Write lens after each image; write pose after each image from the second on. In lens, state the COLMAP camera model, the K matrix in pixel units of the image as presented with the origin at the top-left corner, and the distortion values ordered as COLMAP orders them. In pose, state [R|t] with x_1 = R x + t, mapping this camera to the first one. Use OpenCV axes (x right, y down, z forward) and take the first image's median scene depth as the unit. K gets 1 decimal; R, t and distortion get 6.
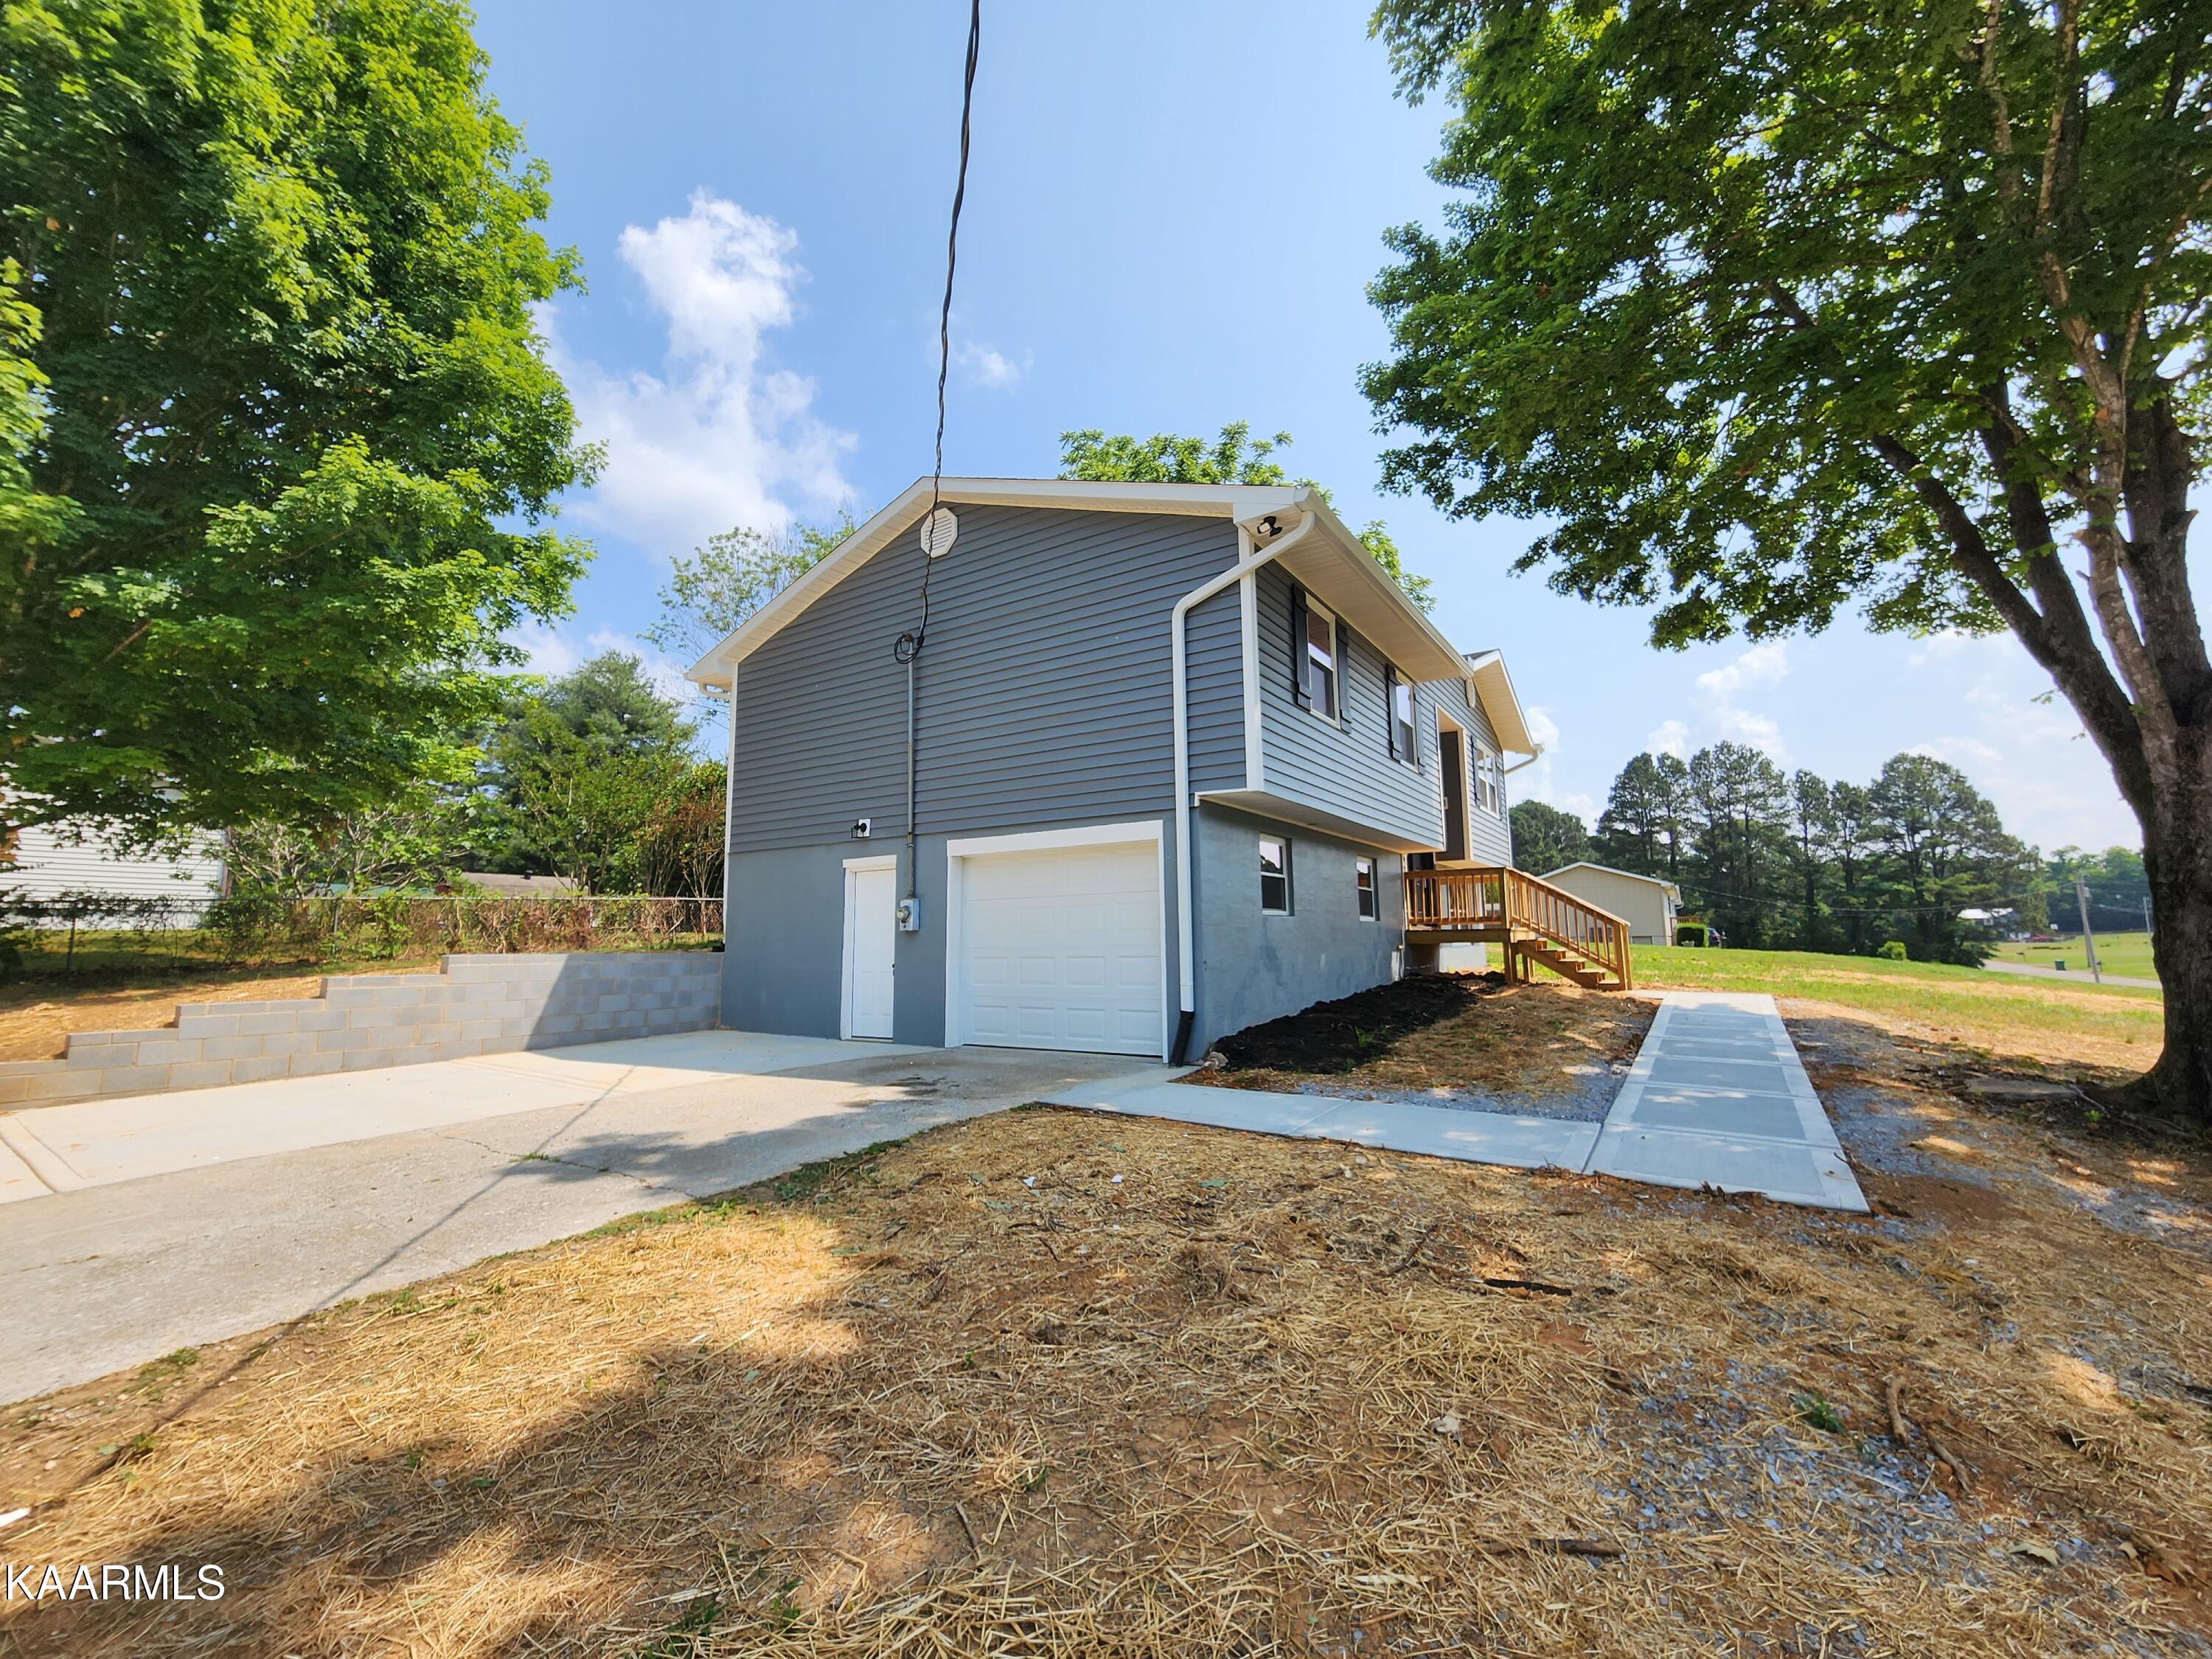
lens RADIAL K [[905.2, 0, 1111.1], [0, 905.2, 823.4], [0, 0, 1]] dist [-0.003410, -0.000589]
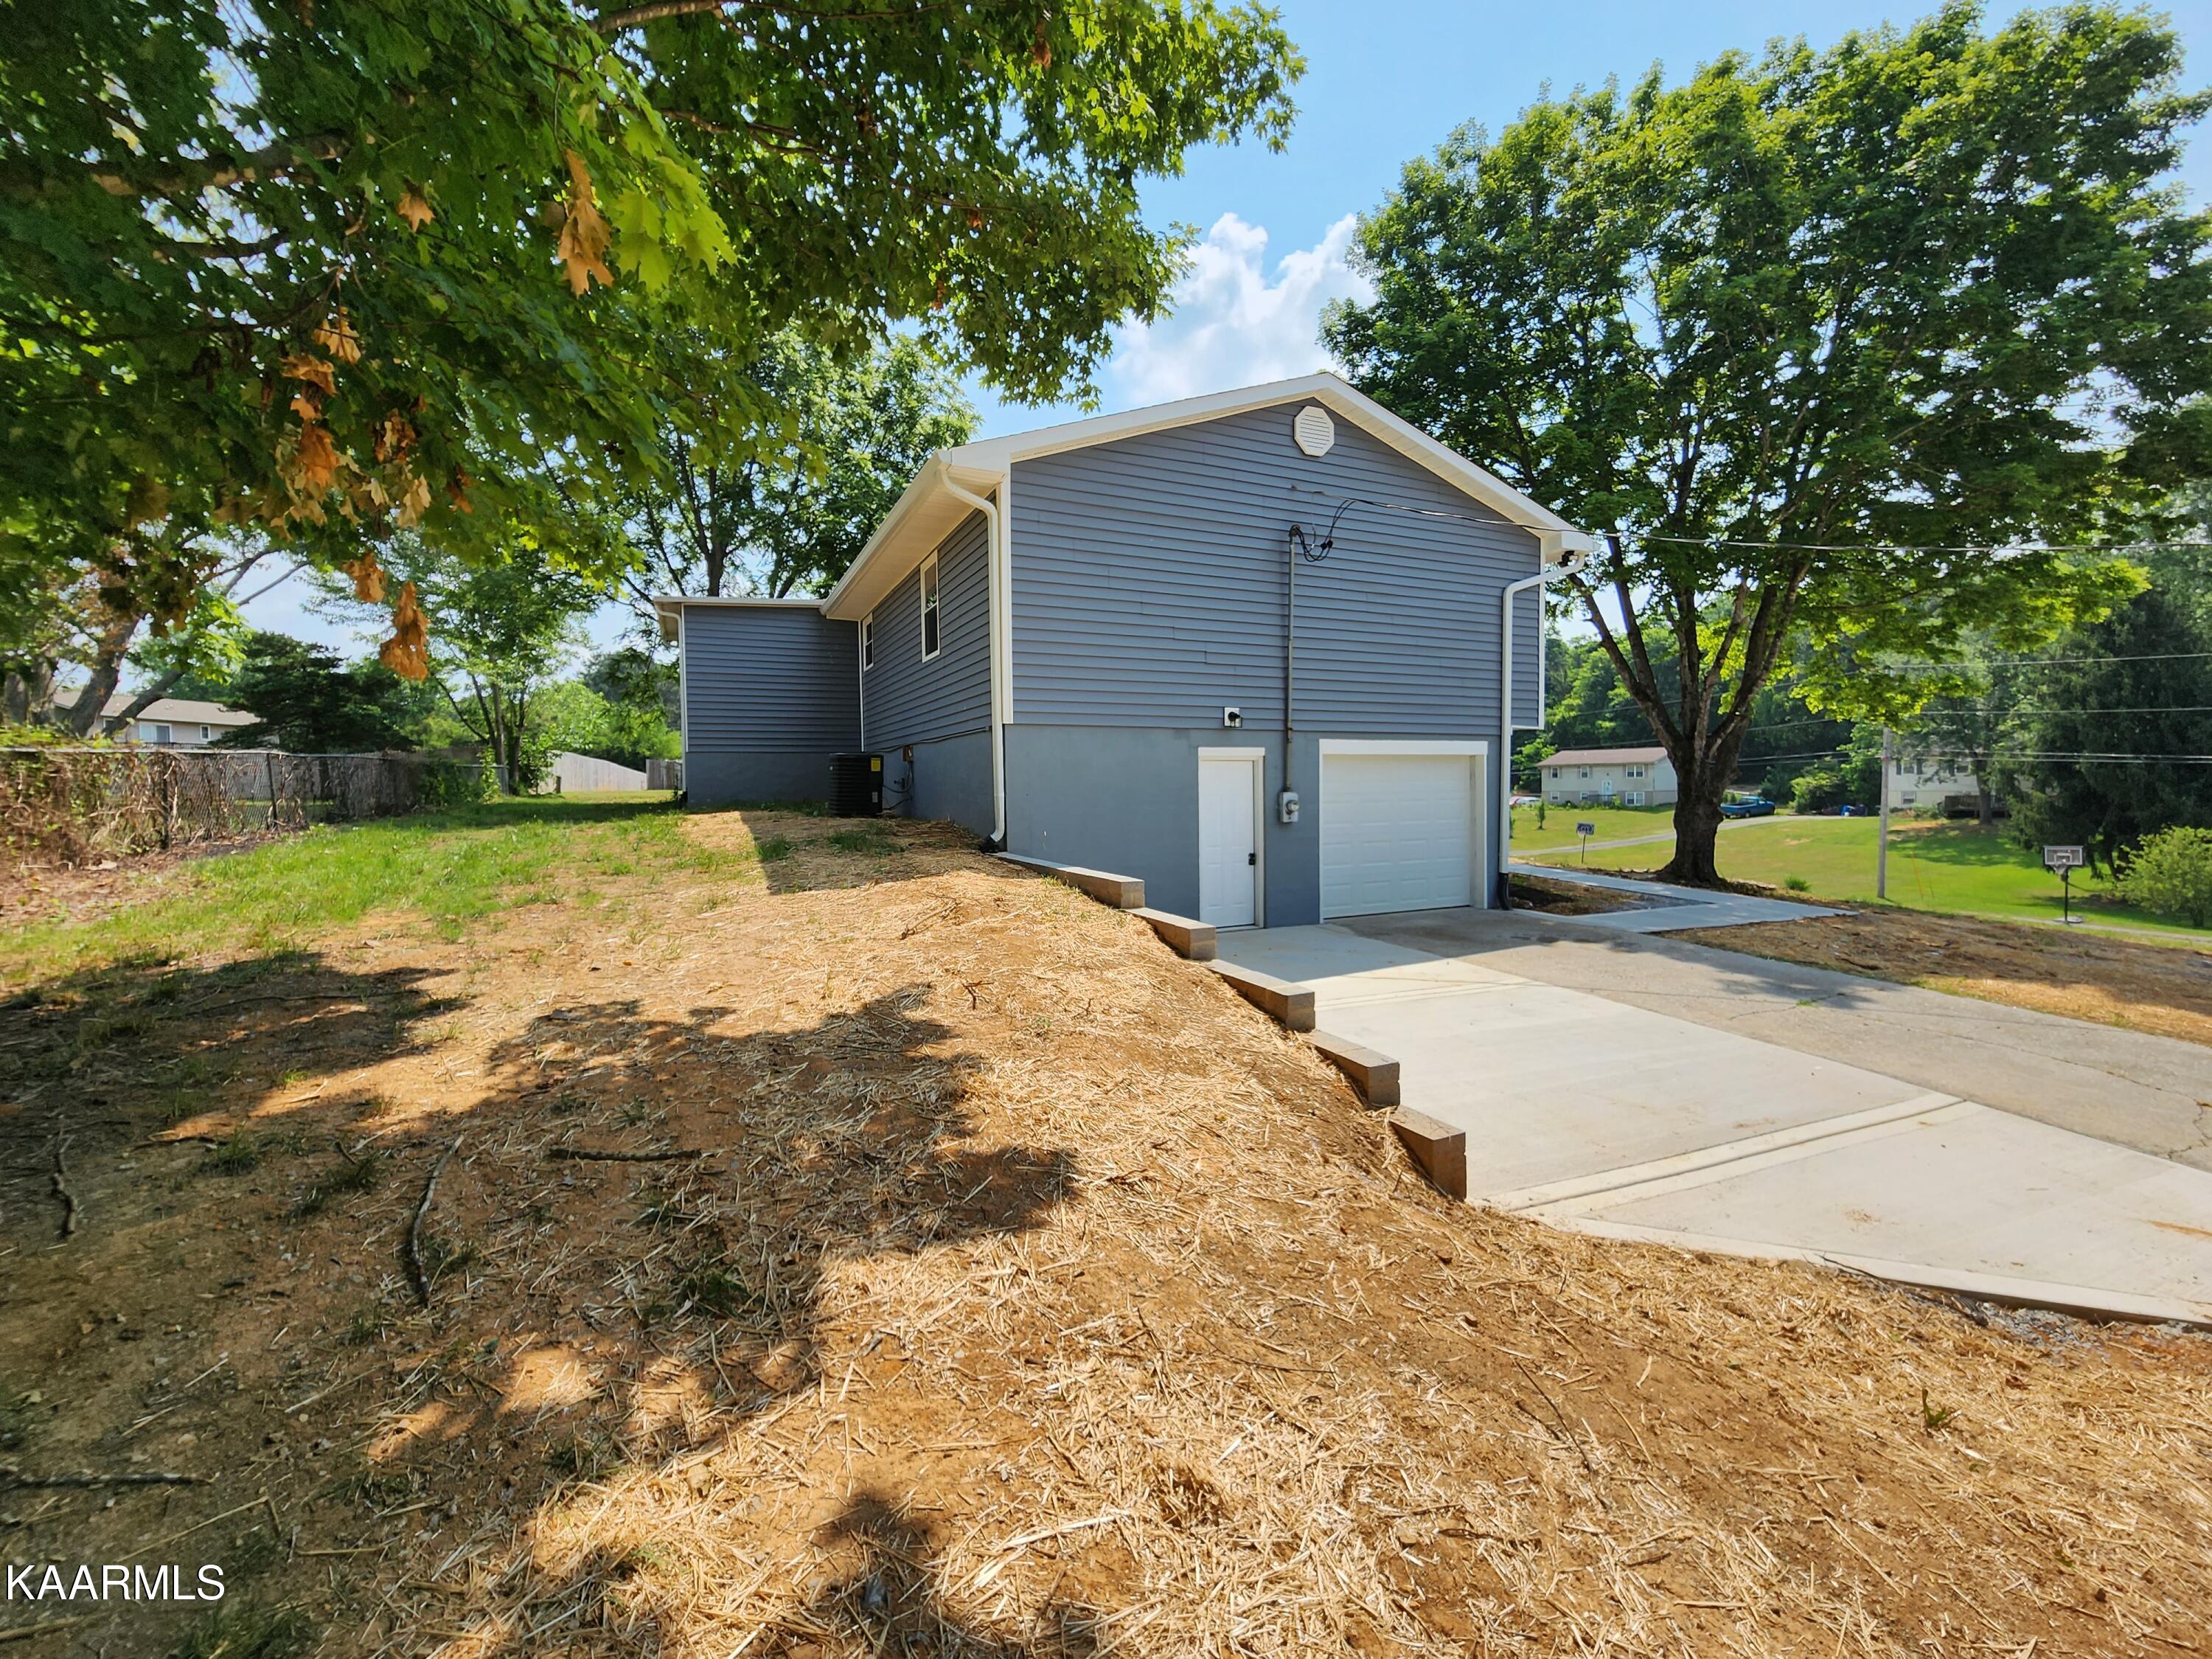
lens RADIAL K [[905.2, 0, 1111.1], [0, 905.2, 823.4], [0, 0, 1]] dist [-0.003410, -0.000589]
pose [[0.514938, -0.038942, 0.856342, -1.205859], [-0.108559, 0.987962, 0.110207, 0.025288], [-0.850326, -0.149714, 0.504512, 0.624724]]
